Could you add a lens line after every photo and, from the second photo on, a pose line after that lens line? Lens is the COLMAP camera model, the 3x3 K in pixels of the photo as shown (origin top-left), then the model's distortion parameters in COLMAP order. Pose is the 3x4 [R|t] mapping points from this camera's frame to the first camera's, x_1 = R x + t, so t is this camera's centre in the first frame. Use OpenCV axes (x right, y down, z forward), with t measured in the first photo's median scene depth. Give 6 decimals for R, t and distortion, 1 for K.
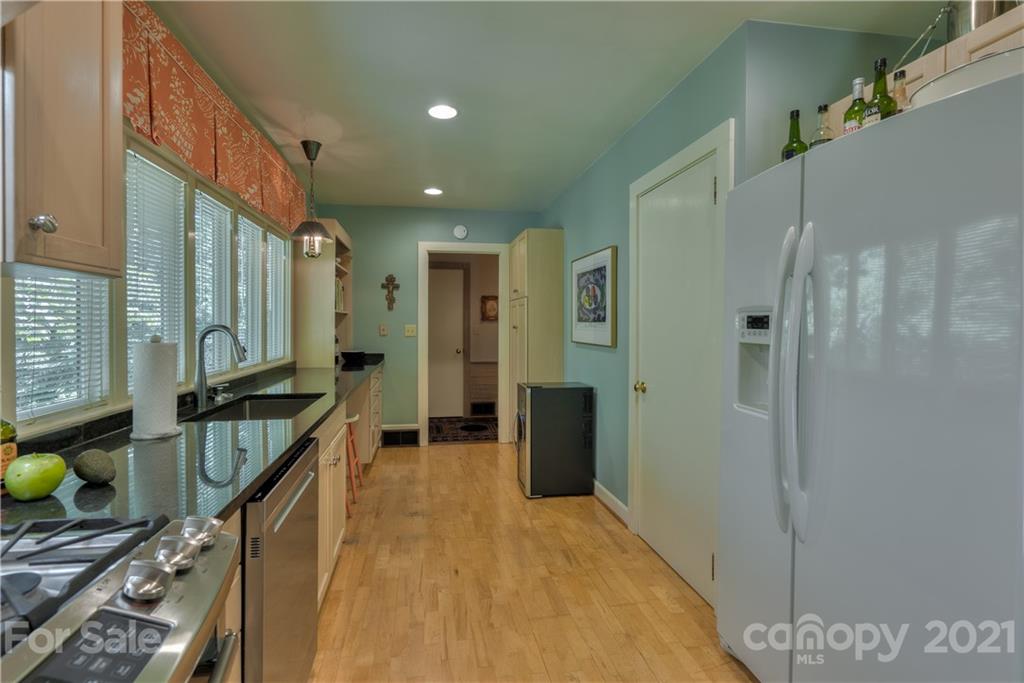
lens RADIAL K [[495.8, 0, 510.1], [0, 495.8, 329.7], [0, 0, 1]] dist [-0.000204, 0.000000]
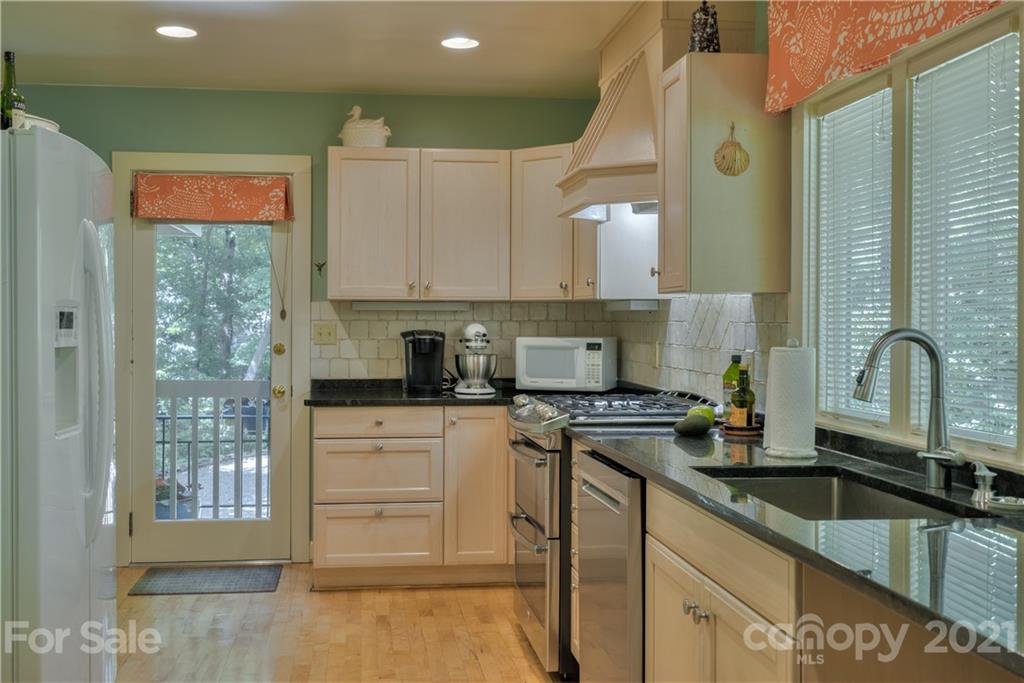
lens RADIAL K [[1010.3, 0, 505.7], [0, 1010.3, 334.8], [0, 0, 1]] dist [0.000132, 0.002080]
pose [[-0.998308, -0.005423, 0.057896, -0.330256], [-0.004264, 0.999788, 0.020130, -0.027824], [-0.057992, 0.019849, -0.998120, 2.678751]]
